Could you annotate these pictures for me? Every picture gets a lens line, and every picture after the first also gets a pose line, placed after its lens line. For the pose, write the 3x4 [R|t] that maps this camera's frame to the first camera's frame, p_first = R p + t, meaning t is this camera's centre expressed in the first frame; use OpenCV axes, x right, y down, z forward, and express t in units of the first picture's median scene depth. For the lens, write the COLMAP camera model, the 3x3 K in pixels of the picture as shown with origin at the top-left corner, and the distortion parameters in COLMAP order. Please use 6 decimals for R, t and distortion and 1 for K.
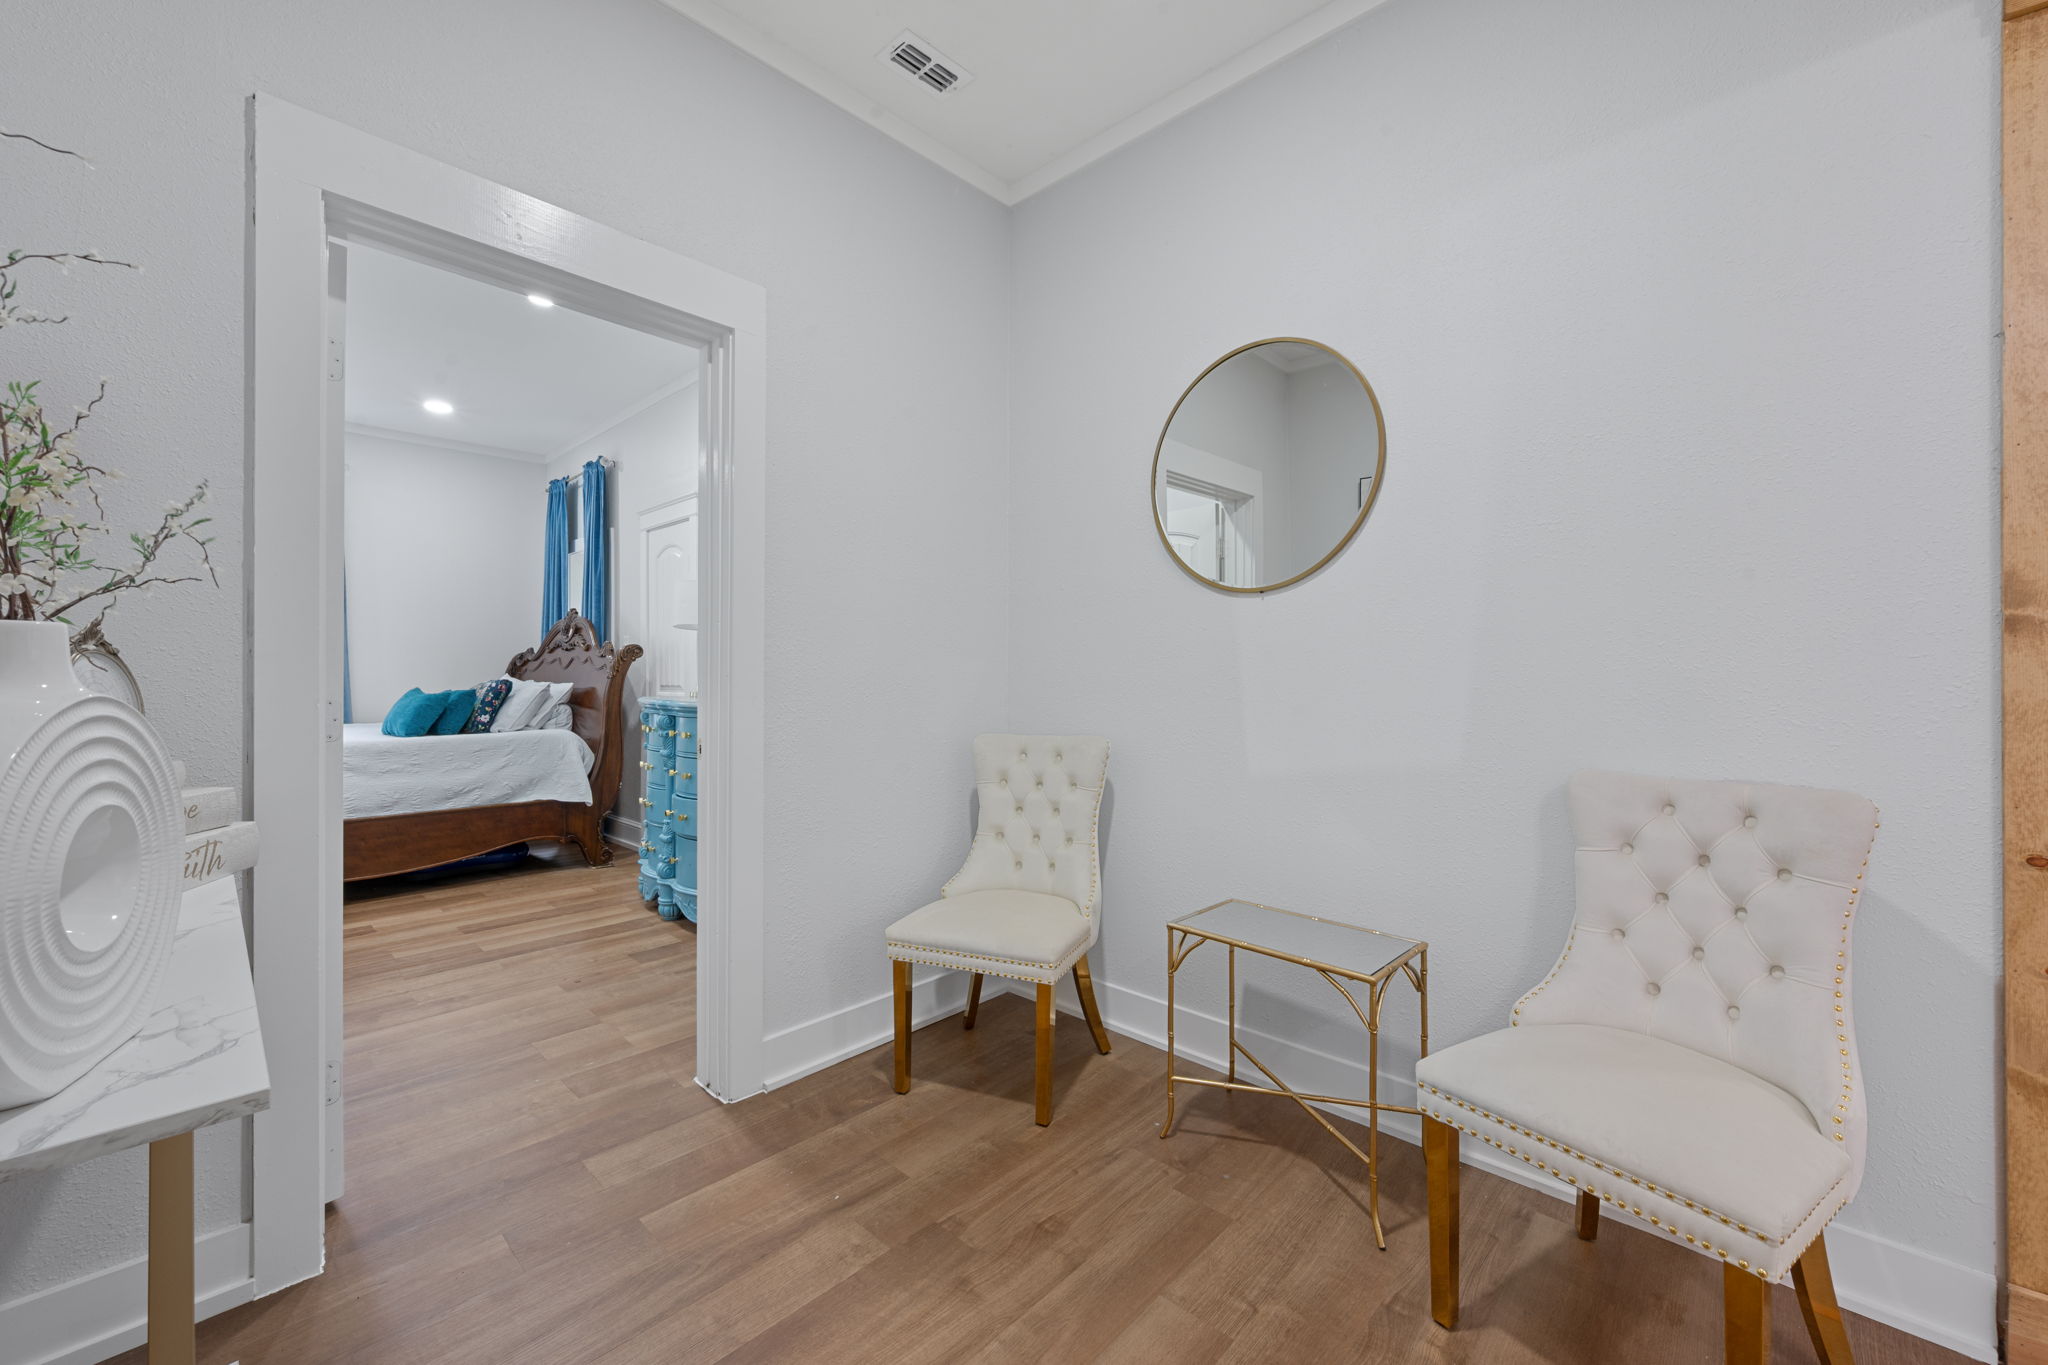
lens RADIAL K [[805.9, 0, 1024.0], [0, 805.9, 682.5], [0, 0, 1]] dist [0.000124, 0.000081]
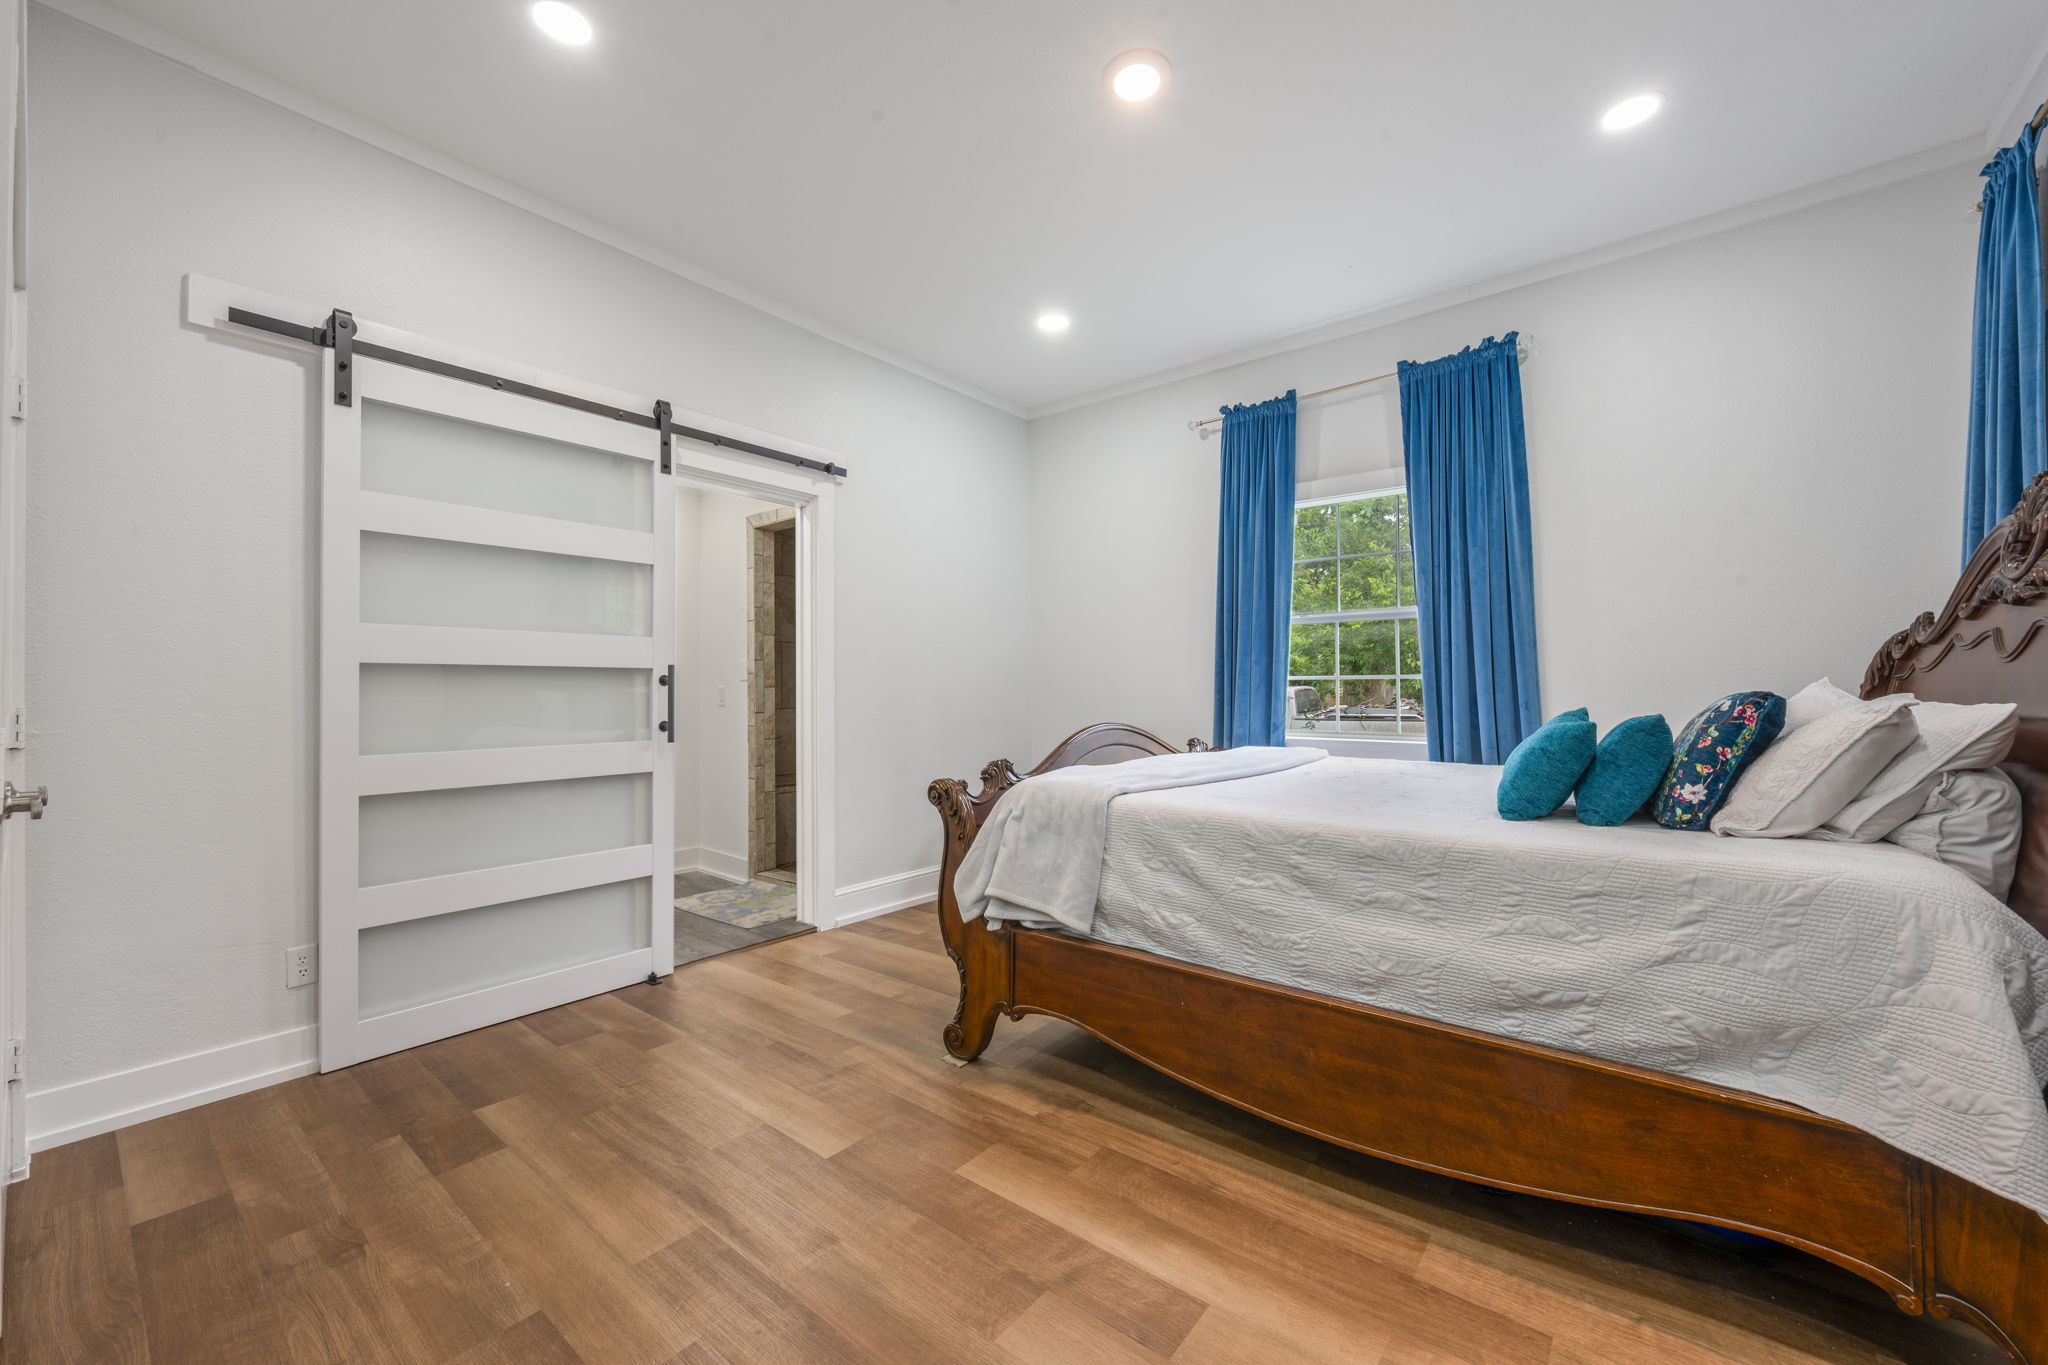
lens RADIAL K [[805.9, 0, 1024.0], [0, 805.9, 682.5], [0, 0, 1]] dist [0.000124, 0.000081]
pose [[0.072862, -0.016078, -0.997212, -0.299836], [-0.003825, 0.999858, -0.016400, -0.000553], [0.997335, 0.005010, 0.072790, 0.634960]]
